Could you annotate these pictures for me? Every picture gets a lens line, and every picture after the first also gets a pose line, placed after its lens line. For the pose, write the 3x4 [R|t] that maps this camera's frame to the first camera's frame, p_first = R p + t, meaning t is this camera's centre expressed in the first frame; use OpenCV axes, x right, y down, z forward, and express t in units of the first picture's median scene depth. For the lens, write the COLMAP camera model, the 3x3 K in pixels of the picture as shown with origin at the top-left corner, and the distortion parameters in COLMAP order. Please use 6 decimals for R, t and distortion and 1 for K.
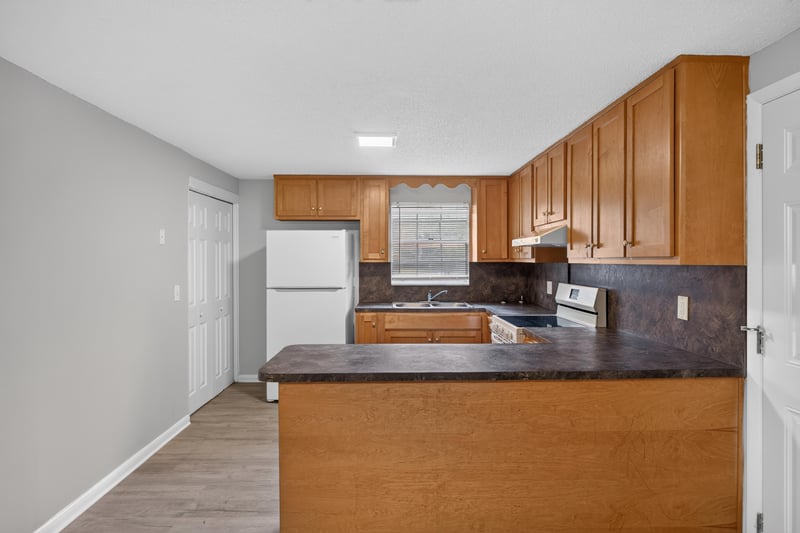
lens RADIAL K [[449.2, 0, 403.1], [0, 449.2, 262.2], [0, 0, 1]] dist [-0.008215, 0.001815]
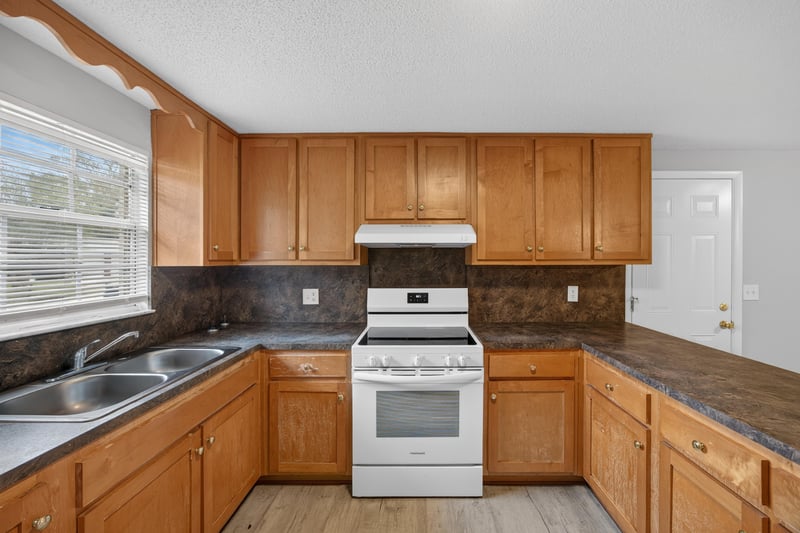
lens RADIAL K [[304.6, 0, 411.4], [0, 304.6, 264.6], [0, 0, 1]] dist [-0.014918, 0.002099]
pose [[0.036383, -0.005935, 0.999320, -0.293030], [0.007212, 0.999958, 0.005676, -0.003605], [-0.999312, 0.007000, 0.036424, 1.097587]]
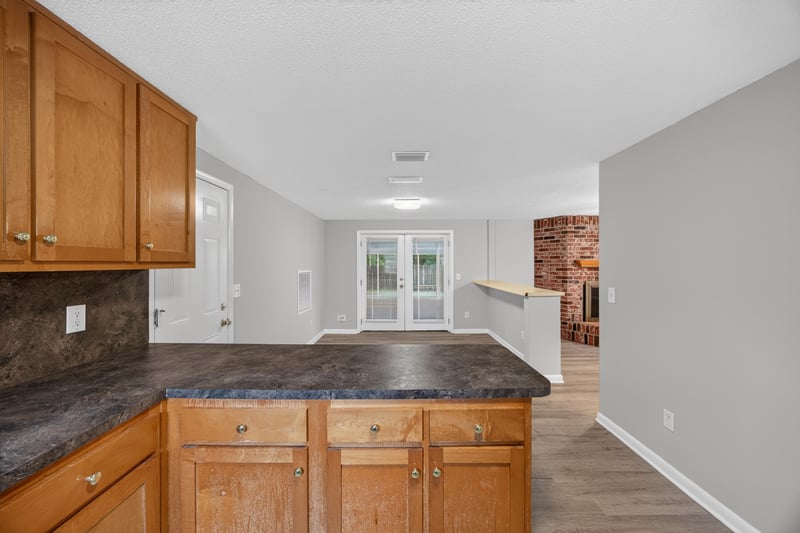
lens RADIAL K [[304.6, 0, 410.0], [0, 304.6, 264.2], [0, 0, 1]] dist [-0.014918, 0.002099]
pose [[-0.999999, 0.000063, -0.001588, -0.024721], [0.000054, 0.999987, 0.005144, -0.006680], [0.001589, 0.005144, -0.999986, 1.166669]]
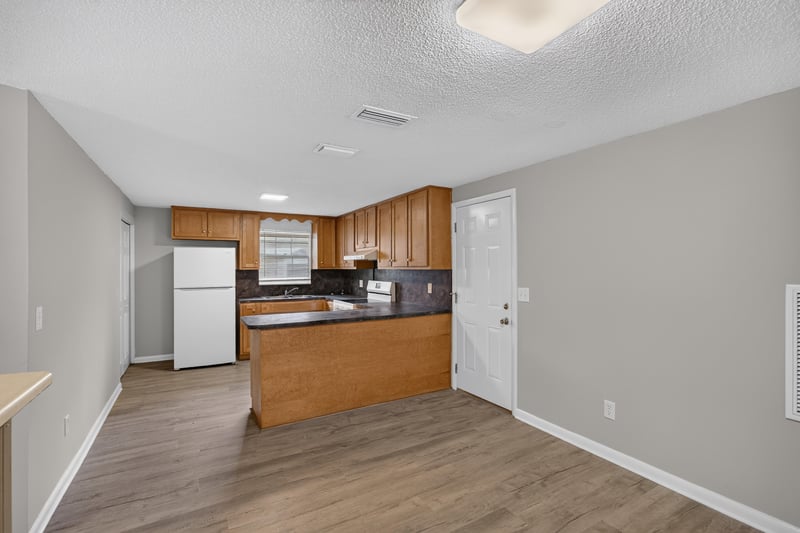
lens RADIAL K [[364.2, 0, 394.7], [0, 364.2, 265.2], [0, 0, 1]] dist [-0.017795, 0.003392]
pose [[0.882980, 0.000186, 0.469411, -0.303643], [0.005946, 0.999915, -0.011582, 0.003480], [-0.469374, 0.013018, 0.882904, -0.417676]]
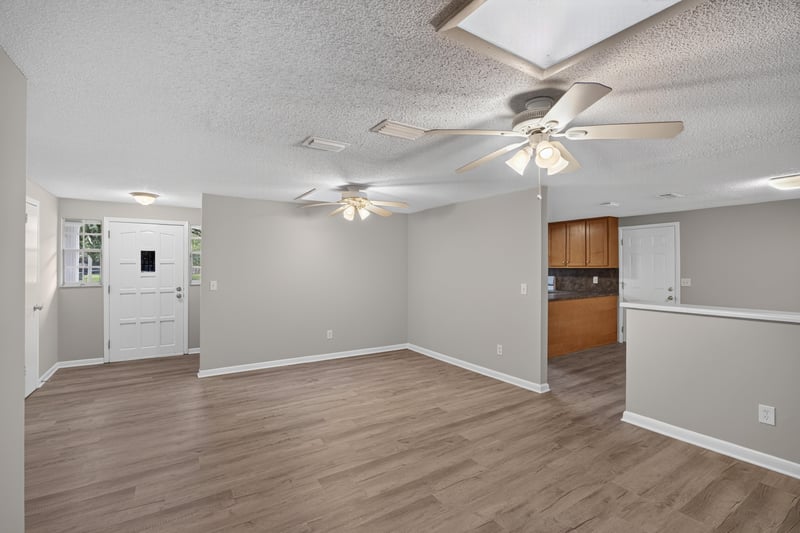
lens RADIAL K [[364.2, 0, 402.8], [0, 364.2, 271.9], [0, 0, 1]] dist [-0.017795, 0.003392]
pose [[0.843166, -0.009339, 0.537572, -1.638779], [0.004680, 0.999939, 0.010031, -0.000208], [-0.537632, -0.005942, 0.843158, -0.451774]]
